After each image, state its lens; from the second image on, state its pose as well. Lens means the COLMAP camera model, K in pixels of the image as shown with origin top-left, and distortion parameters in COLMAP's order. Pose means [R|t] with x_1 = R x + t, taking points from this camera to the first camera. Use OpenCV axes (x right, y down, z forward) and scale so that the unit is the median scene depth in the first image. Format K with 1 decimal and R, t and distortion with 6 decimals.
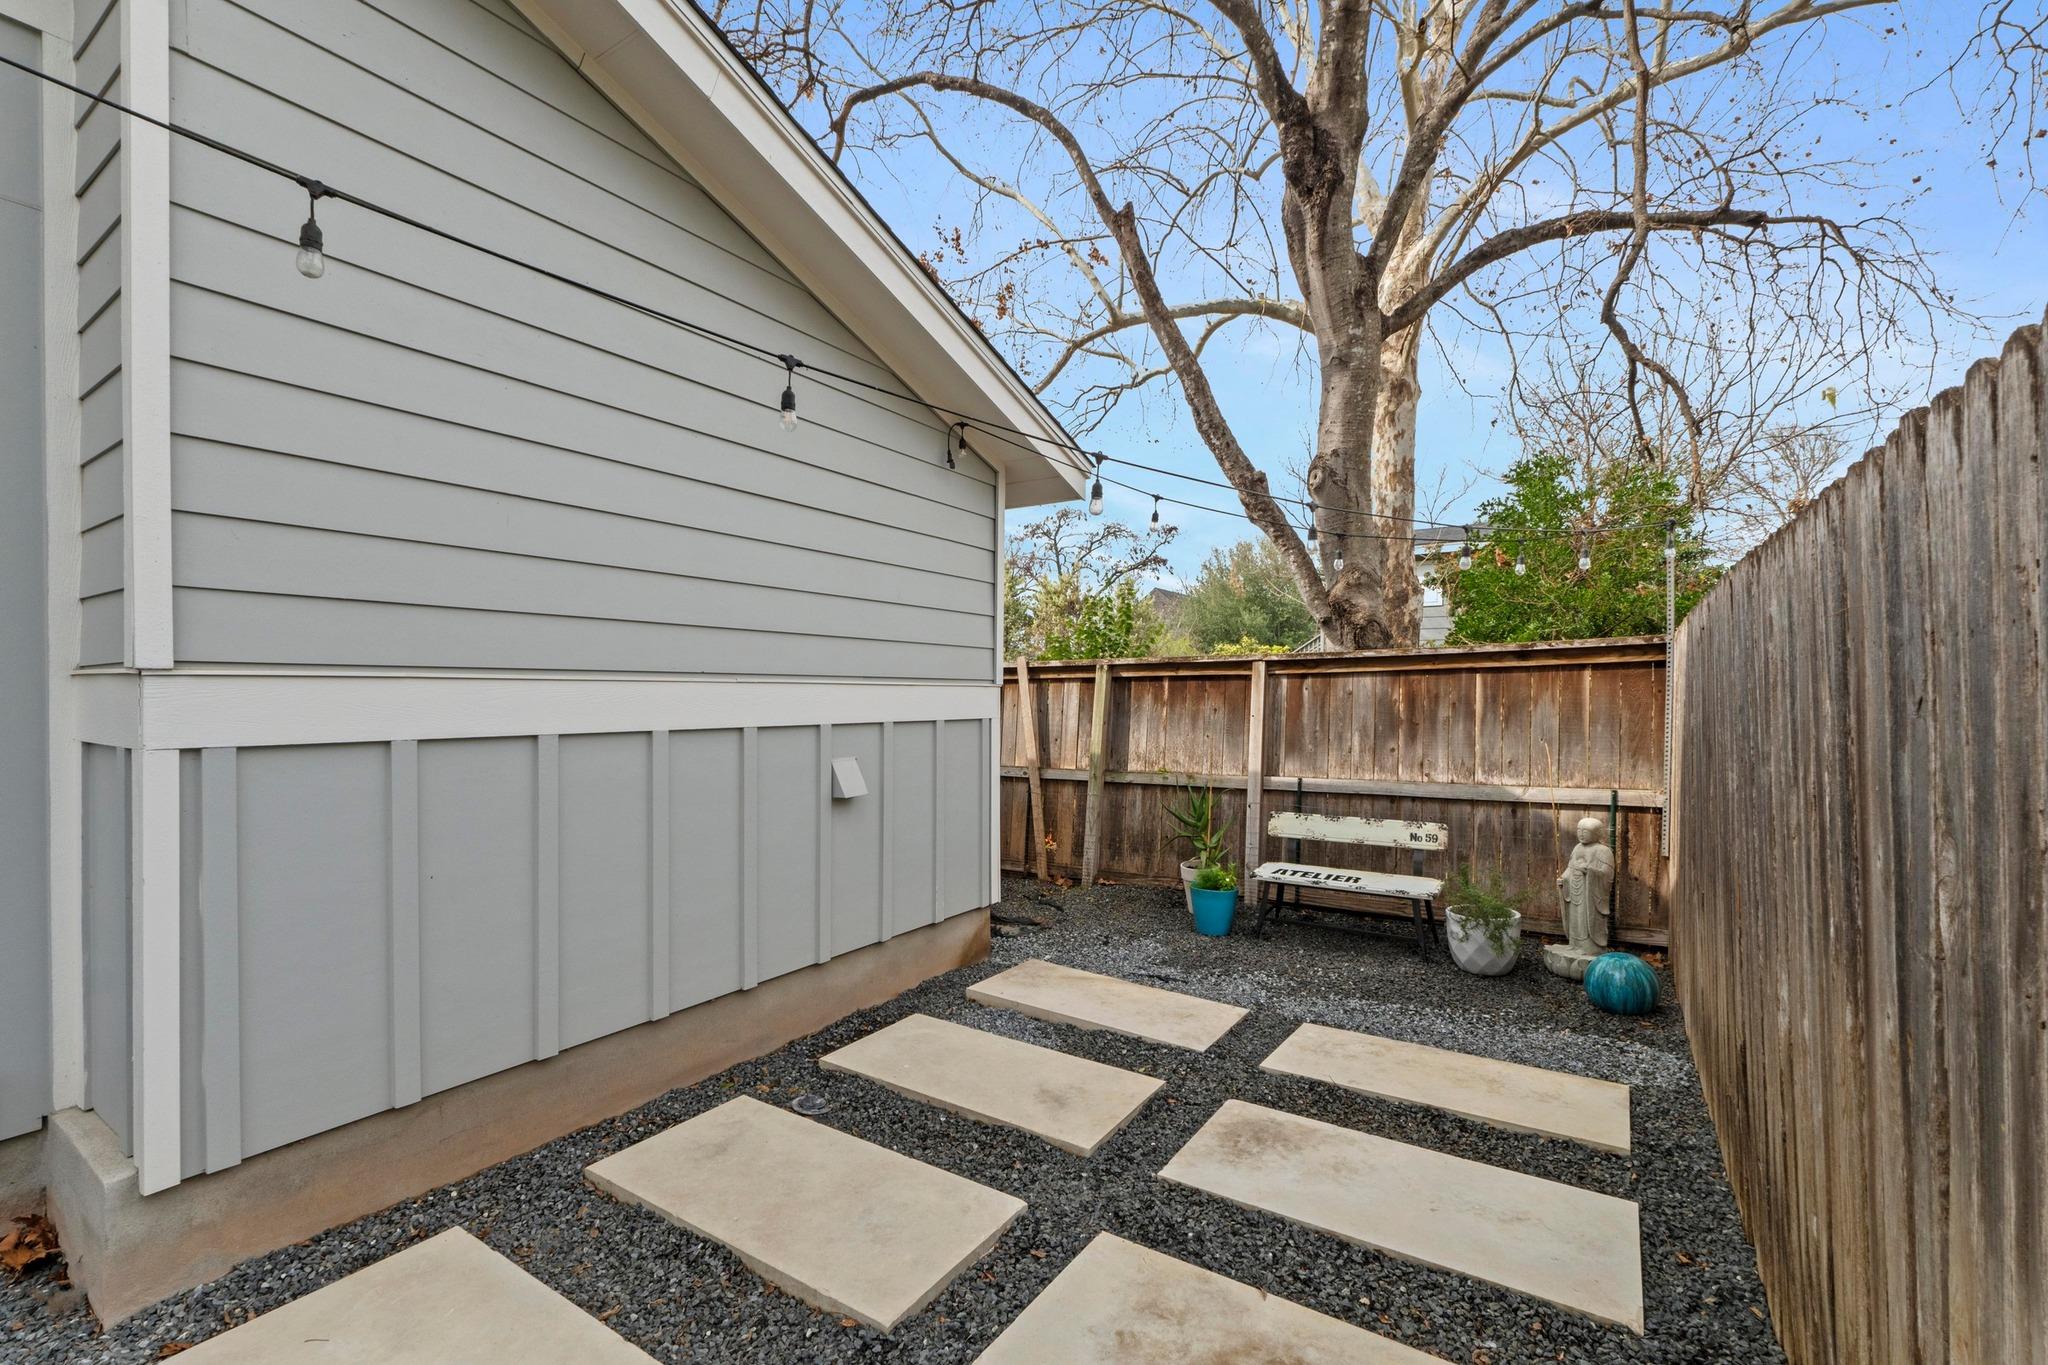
lens RADIAL K [[885.1, 0, 1020.8], [0, 885.1, 703.9], [0, 0, 1]] dist [-0.006771, 0.001452]
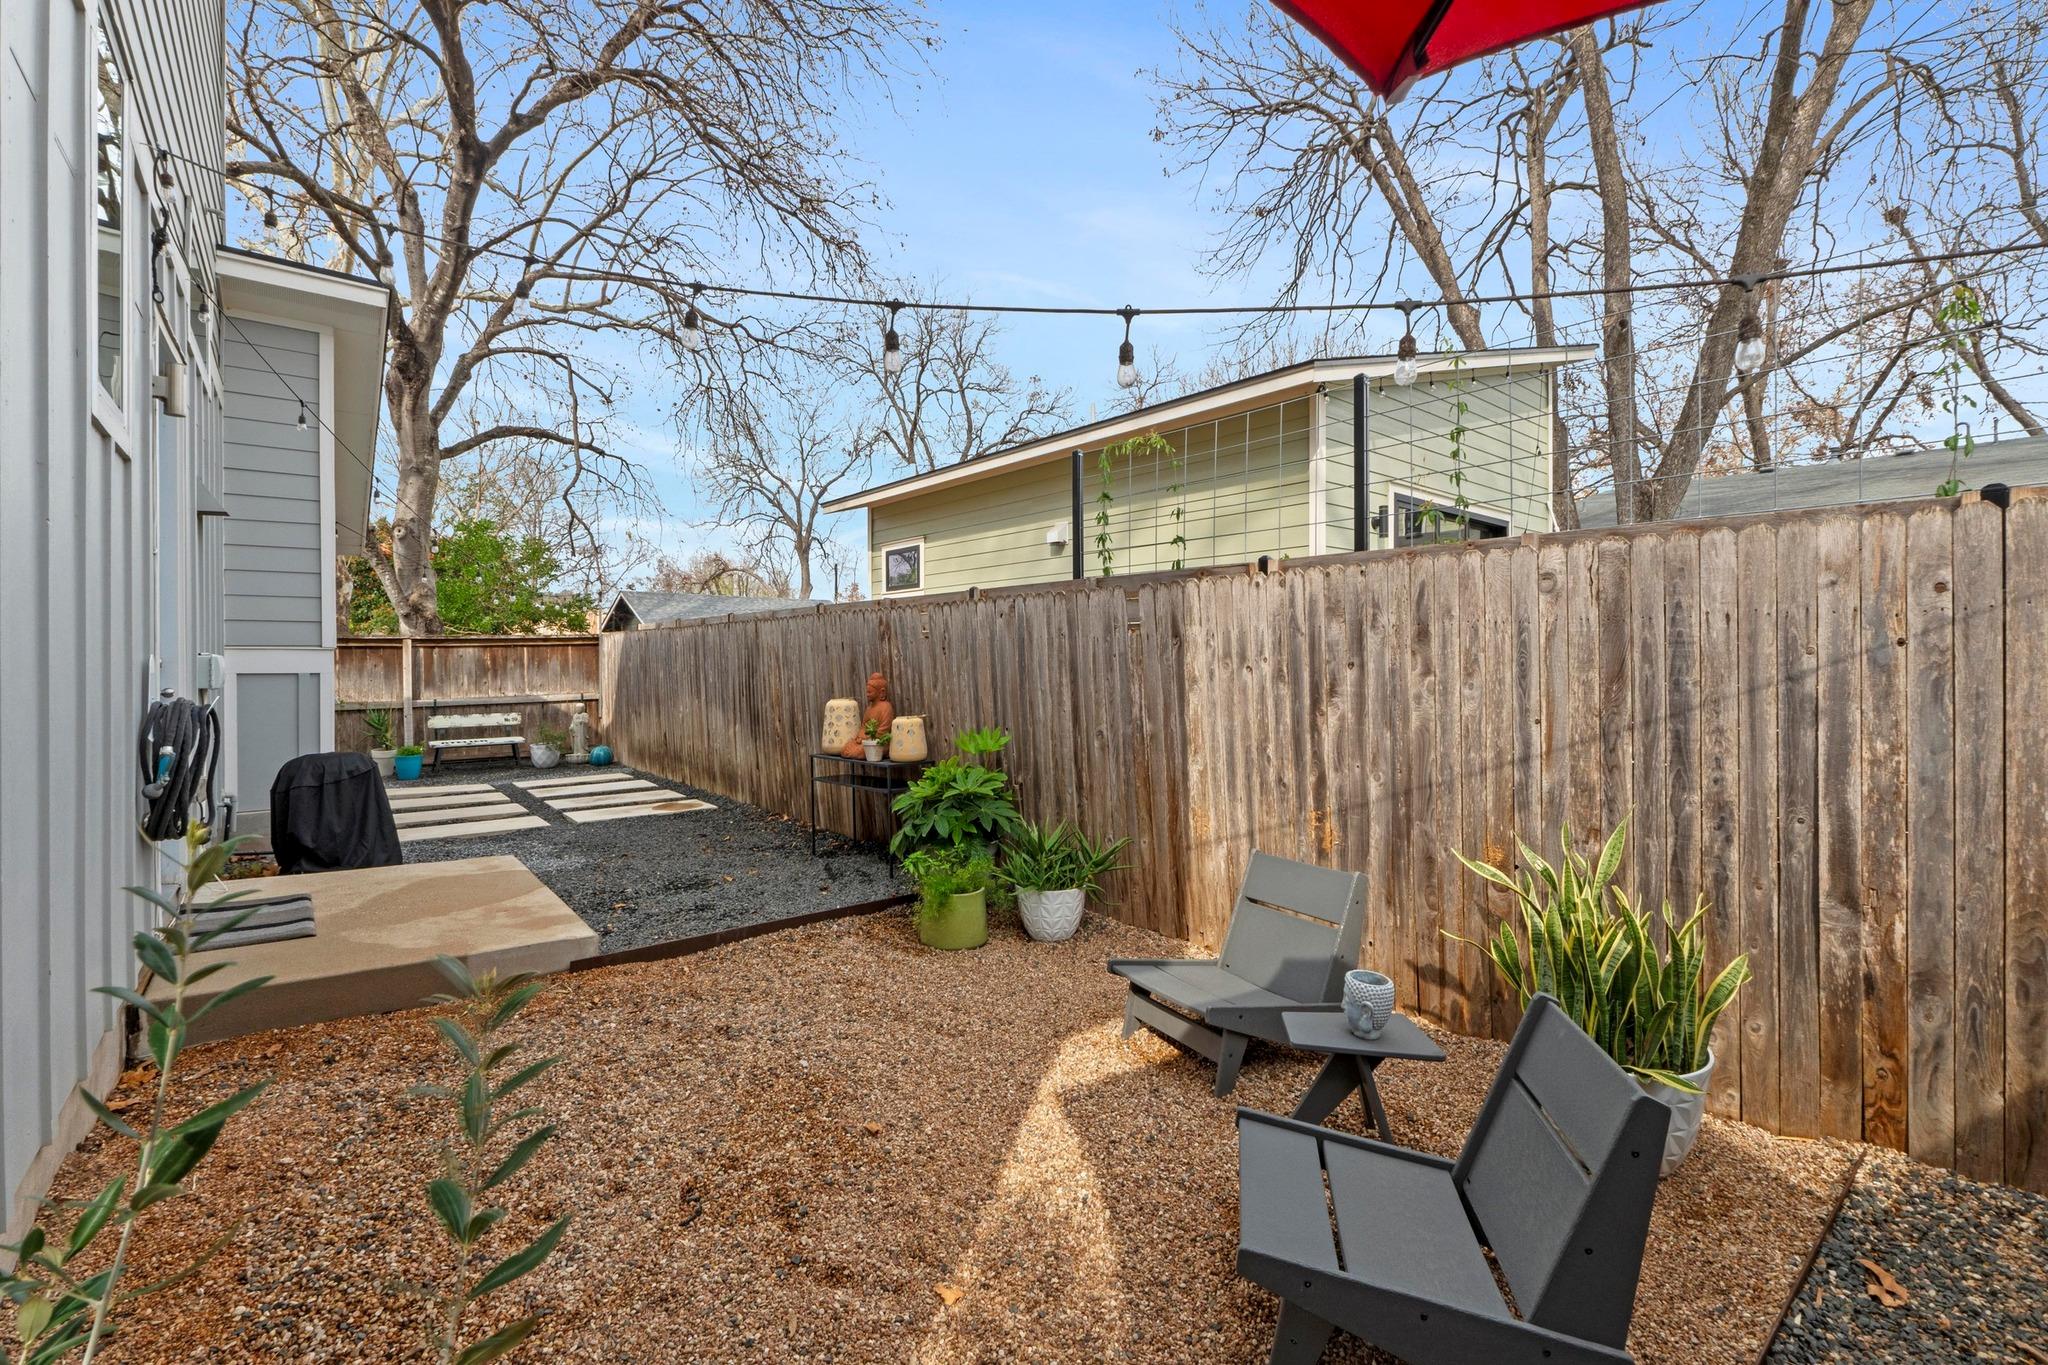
lens RADIAL K [[885.1, 0, 1031.0], [0, 885.1, 674.4], [0, 0, 1]] dist [-0.006771, 0.001452]
pose [[0.300595, -0.022077, 0.953496, -1.222170], [0.011055, 0.999746, 0.019663, 0.004905], [-0.953688, 0.004630, 0.300763, -0.901444]]
